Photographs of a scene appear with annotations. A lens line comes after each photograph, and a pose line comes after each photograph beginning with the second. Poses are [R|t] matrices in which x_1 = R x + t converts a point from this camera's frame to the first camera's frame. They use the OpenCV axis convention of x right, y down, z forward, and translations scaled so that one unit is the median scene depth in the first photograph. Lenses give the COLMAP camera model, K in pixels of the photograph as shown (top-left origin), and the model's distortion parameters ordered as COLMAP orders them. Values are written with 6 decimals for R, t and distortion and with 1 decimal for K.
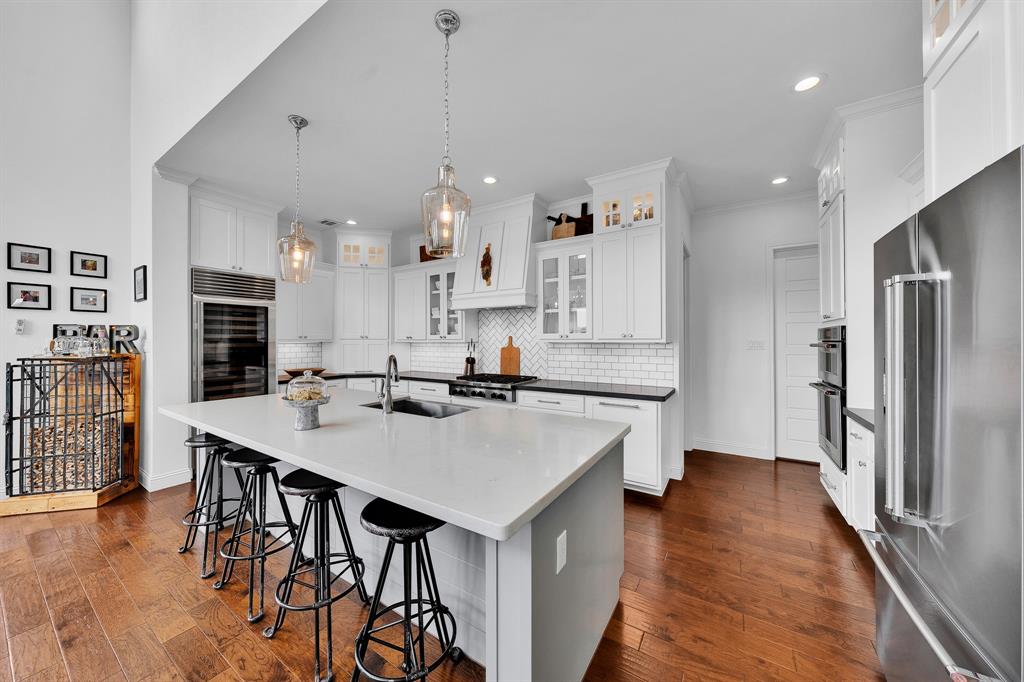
lens RADIAL K [[353.0, 0, 501.9], [0, 353.0, 338.3], [0, 0, 1]] dist [0.000323, -0.000009]
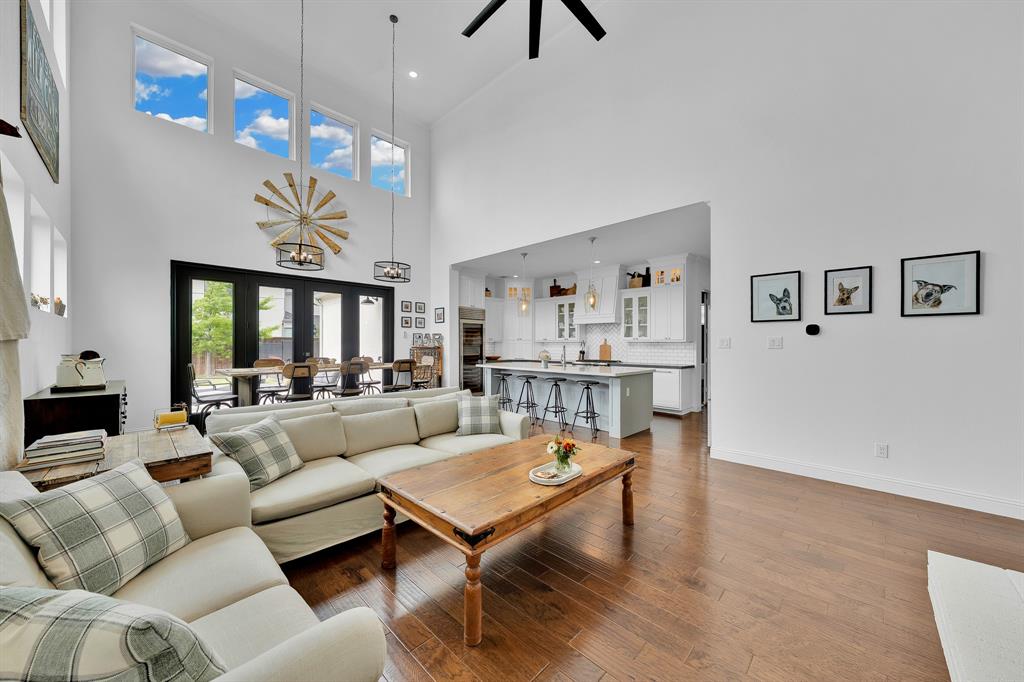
lens RADIAL K [[360.5, 0, 512.0], [0, 360.5, 341.0], [0, 0, 1]] dist [-0.000713, -0.000042]
pose [[0.981436, 0.002229, -0.191776, -0.101868], [-0.002300, 0.999997, -0.000144, 0.008505], [0.191775, 0.000582, 0.981439, -0.993253]]
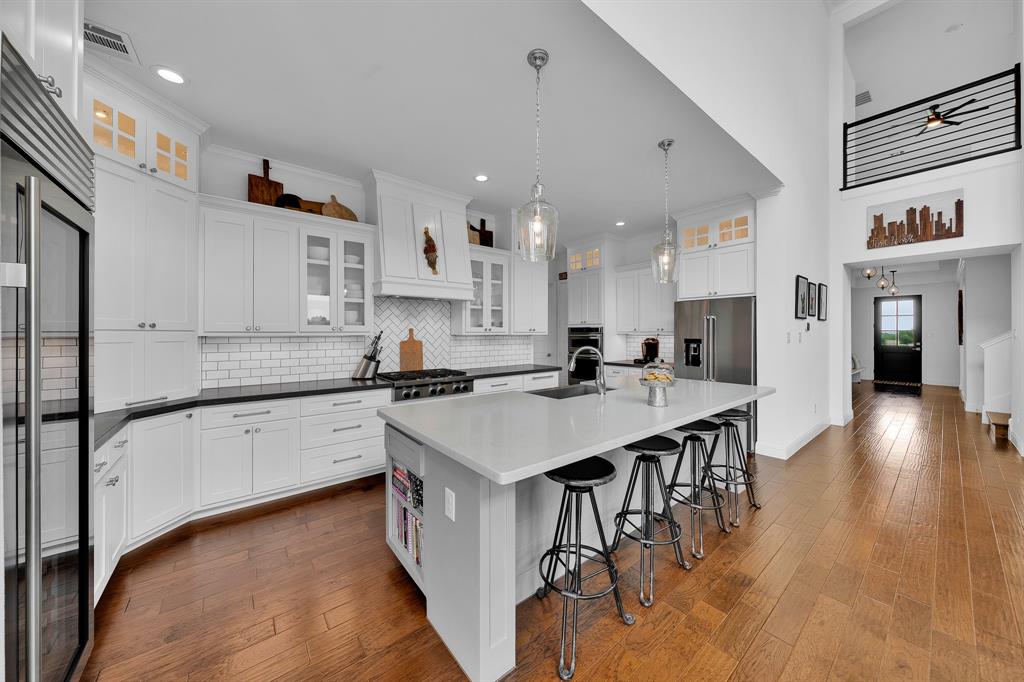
lens RADIAL K [[353.0, 0, 501.9], [0, 353.0, 338.3], [0, 0, 1]] dist [0.000323, -0.000009]
pose [[0.327327, -0.011762, 0.944838, -0.856913], [-0.006129, 0.999875, 0.014571, 0.004706], [-0.944891, -0.010561, 0.327214, 0.521945]]
